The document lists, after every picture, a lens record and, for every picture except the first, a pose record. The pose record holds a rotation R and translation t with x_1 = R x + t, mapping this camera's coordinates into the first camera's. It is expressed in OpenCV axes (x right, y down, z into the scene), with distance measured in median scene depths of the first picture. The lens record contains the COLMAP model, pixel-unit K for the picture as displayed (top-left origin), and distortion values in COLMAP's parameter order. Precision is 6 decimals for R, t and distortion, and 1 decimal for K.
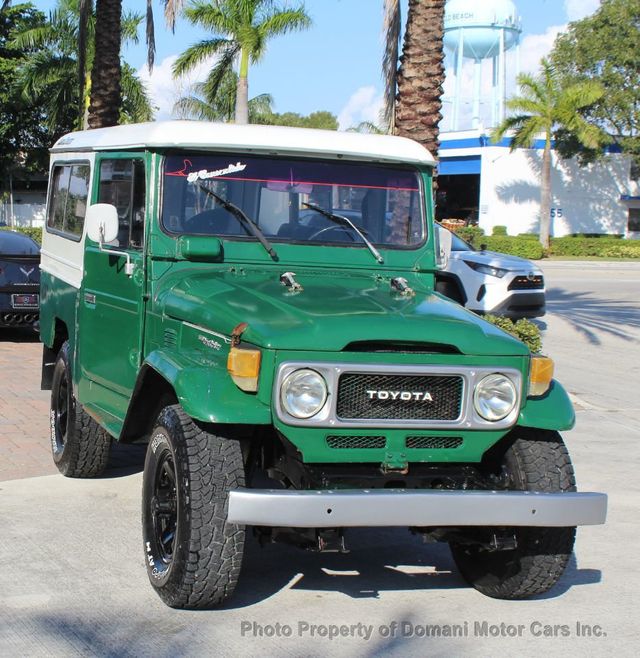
lens RADIAL K [[1271.4, 0, 190.8], [0, 1271.4, 328.5], [0, 0, 1]] dist [-0.076906, 0.060558]
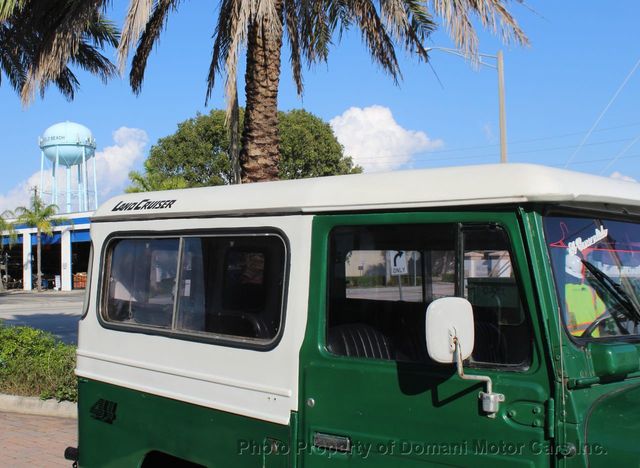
lens RADIAL K [[837.8, 0, 320.0], [0, 837.8, 234.0], [0, 0, 1]] dist [-0.122949, 0.010839]
pose [[0.869932, -0.025155, 0.492529, -0.314248], [0.088208, 0.990530, -0.105209, -0.092027], [-0.485219, 0.134969, 0.863913, 0.686622]]
